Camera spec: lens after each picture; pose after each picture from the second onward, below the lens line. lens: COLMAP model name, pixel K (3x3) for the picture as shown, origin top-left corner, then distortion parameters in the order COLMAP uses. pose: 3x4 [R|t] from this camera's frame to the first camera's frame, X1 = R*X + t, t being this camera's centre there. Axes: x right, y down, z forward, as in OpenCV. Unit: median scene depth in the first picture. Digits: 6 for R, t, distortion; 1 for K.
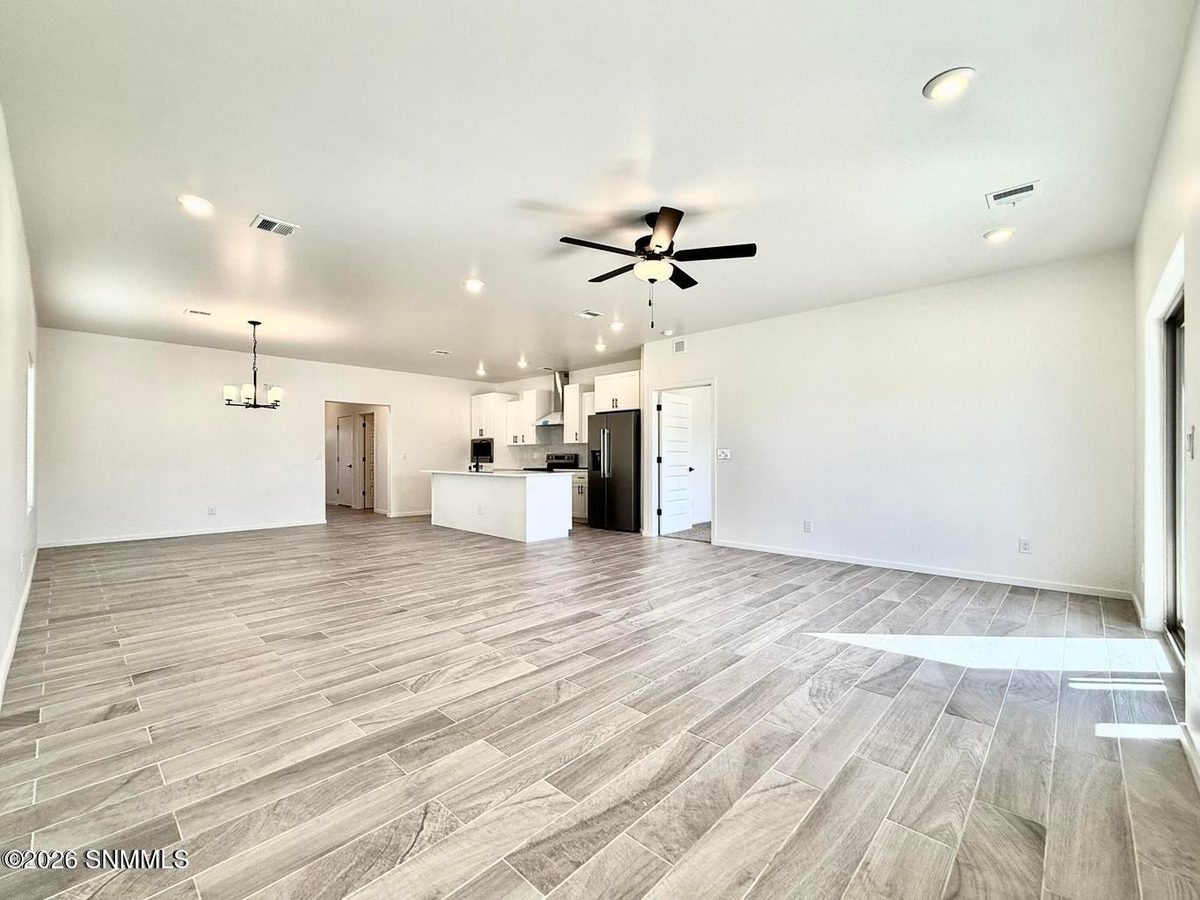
lens RADIAL K [[499.3, 0, 600.0], [0, 499.3, 450.0], [0, 0, 1]] dist [-0.000715, -0.000021]
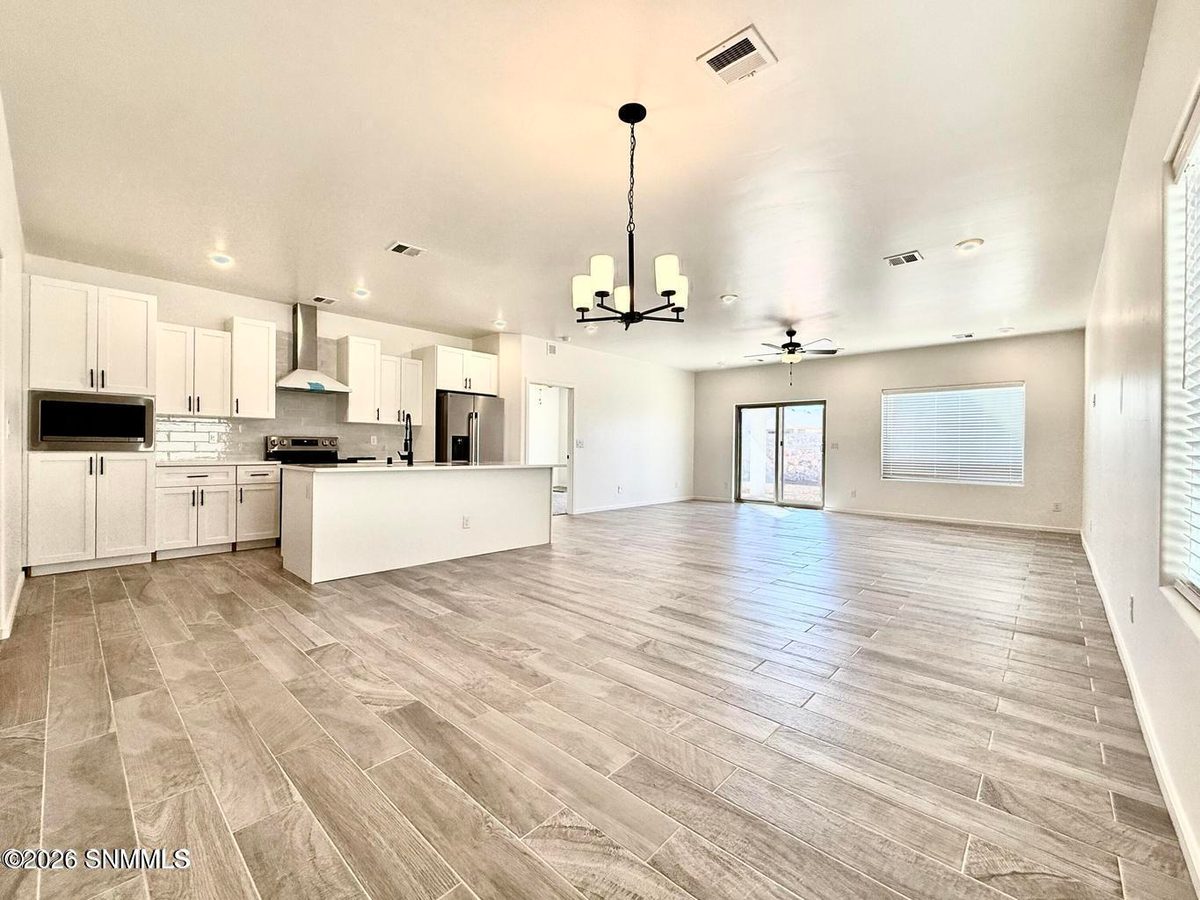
lens RADIAL K [[499.3, 0, 600.0], [0, 499.3, 450.0], [0, 0, 1]] dist [-0.000715, -0.000021]
pose [[-0.016819, 0.005059, 0.999846, -0.783874], [-0.028686, 0.999573, -0.005540, 0.019470], [-0.999447, -0.028775, -0.016666, 0.723418]]
